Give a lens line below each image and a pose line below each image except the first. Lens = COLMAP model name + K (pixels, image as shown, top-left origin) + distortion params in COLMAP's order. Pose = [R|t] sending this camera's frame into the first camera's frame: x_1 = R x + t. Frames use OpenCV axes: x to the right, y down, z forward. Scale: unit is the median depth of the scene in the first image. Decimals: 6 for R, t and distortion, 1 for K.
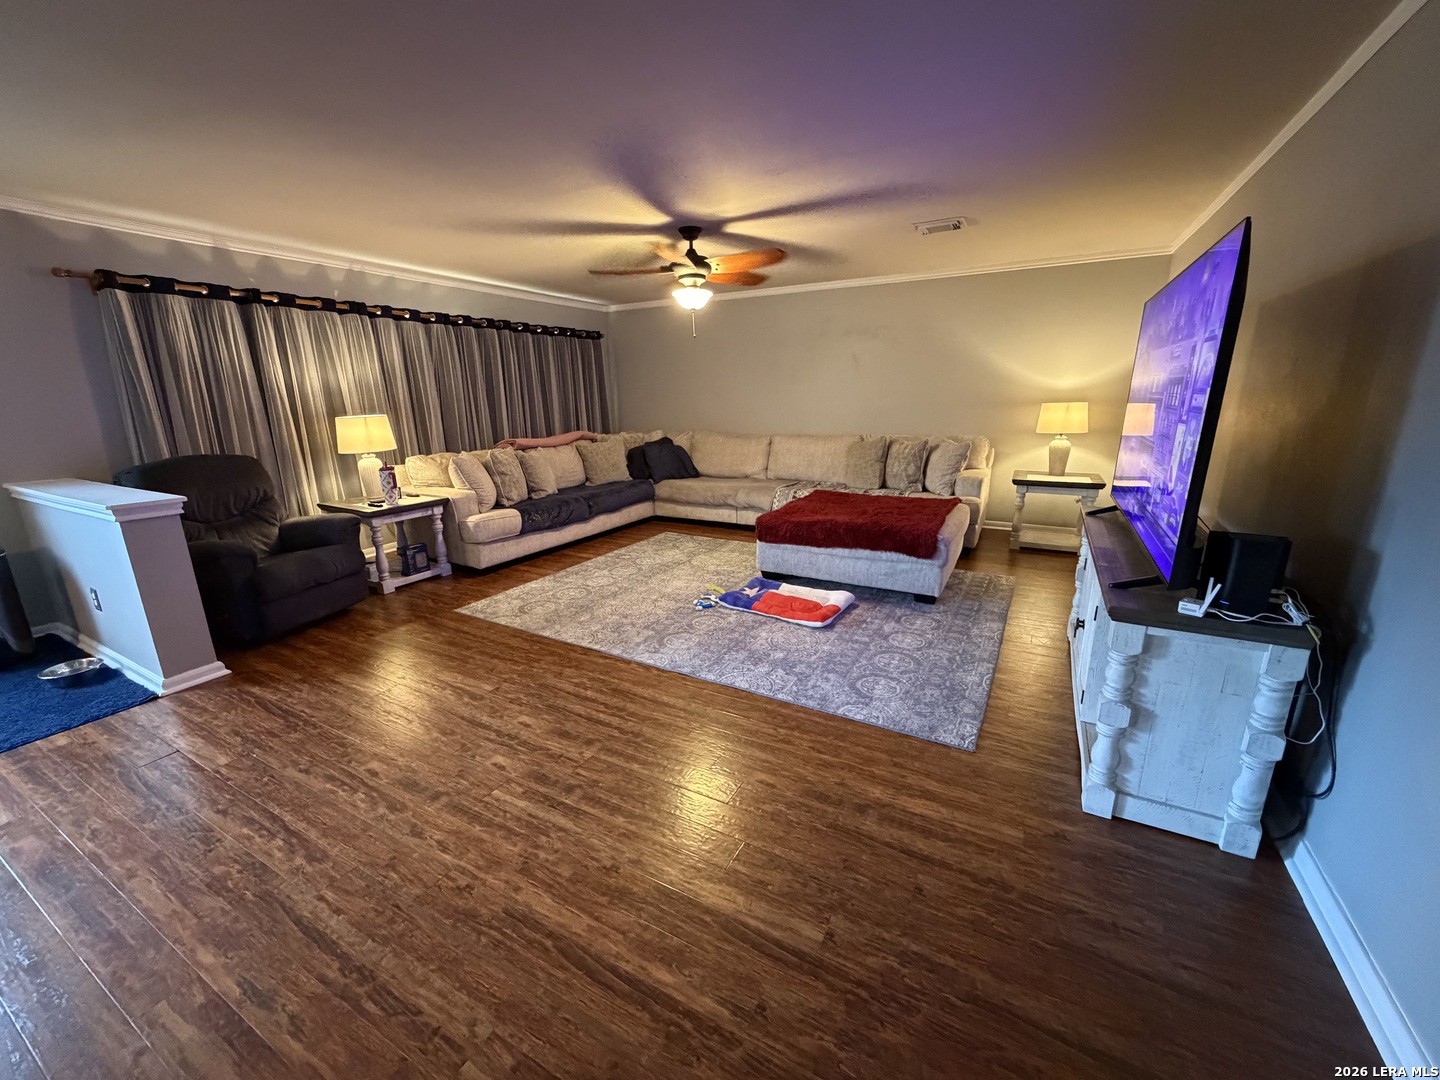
lens RADIAL K [[576.9, 0, 714.7], [0, 576.9, 543.6], [0, 0, 1]] dist [-0.002027, 0.001014]
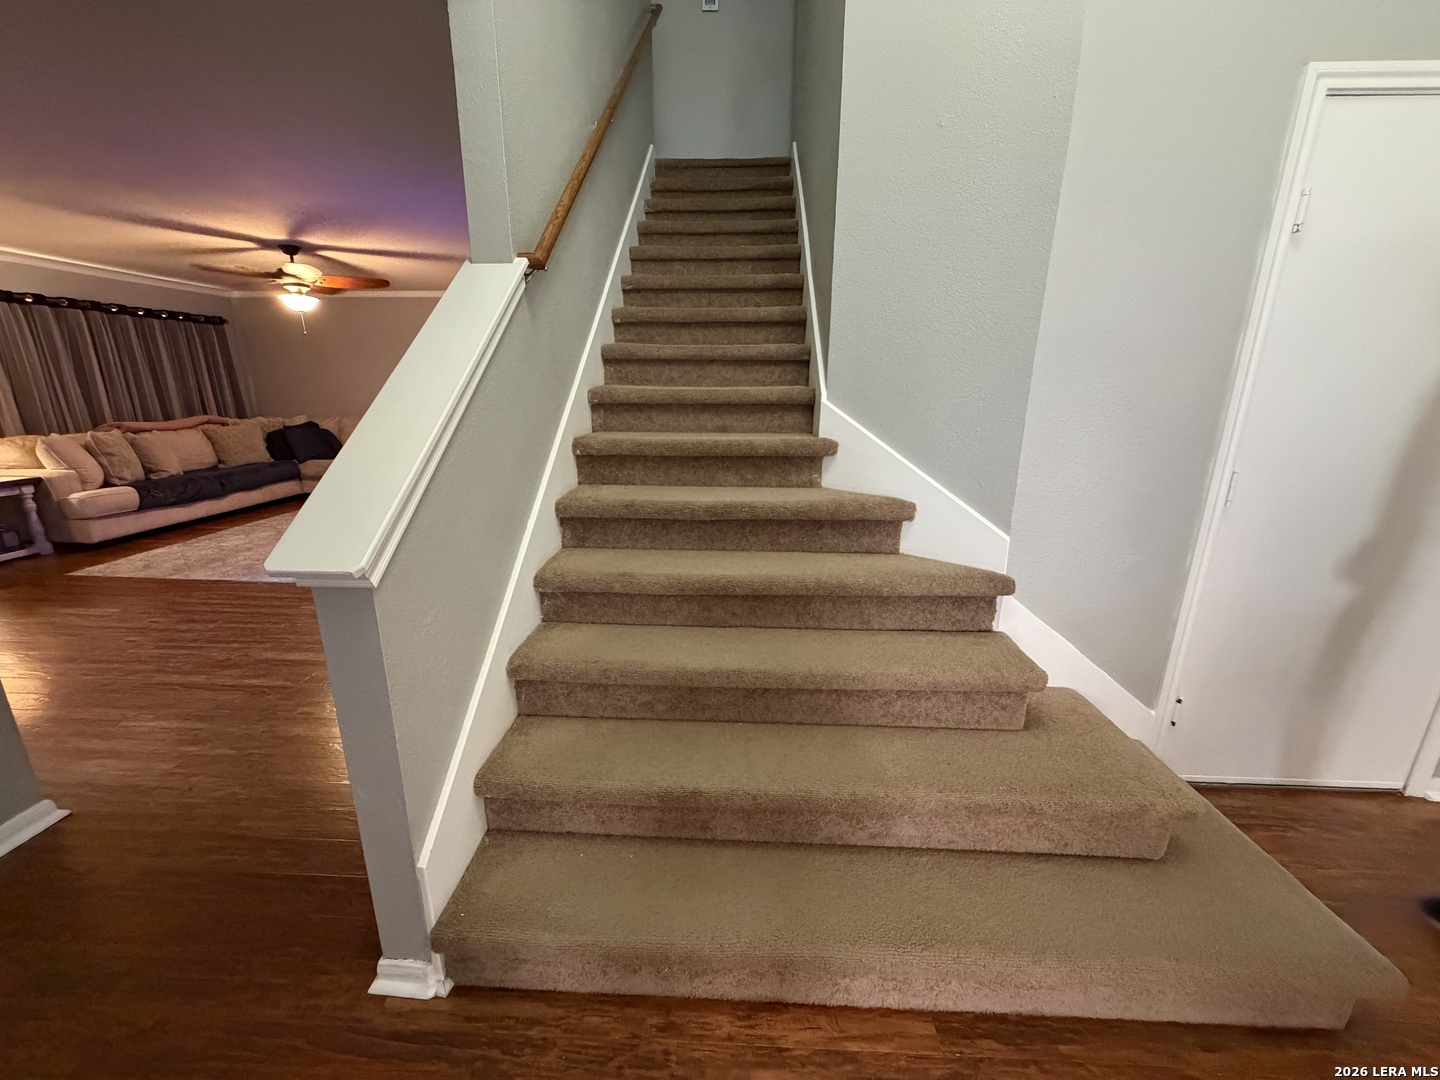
lens RADIAL K [[576.9, 0, 714.7], [0, 576.9, 543.6], [0, 0, 1]] dist [-0.002027, 0.001014]
pose [[0.896349, -0.097351, 0.432528, 0.142498], [0.092205, 0.995196, 0.032913, 0.104057], [-0.433654, 0.010380, 0.901020, -0.399165]]
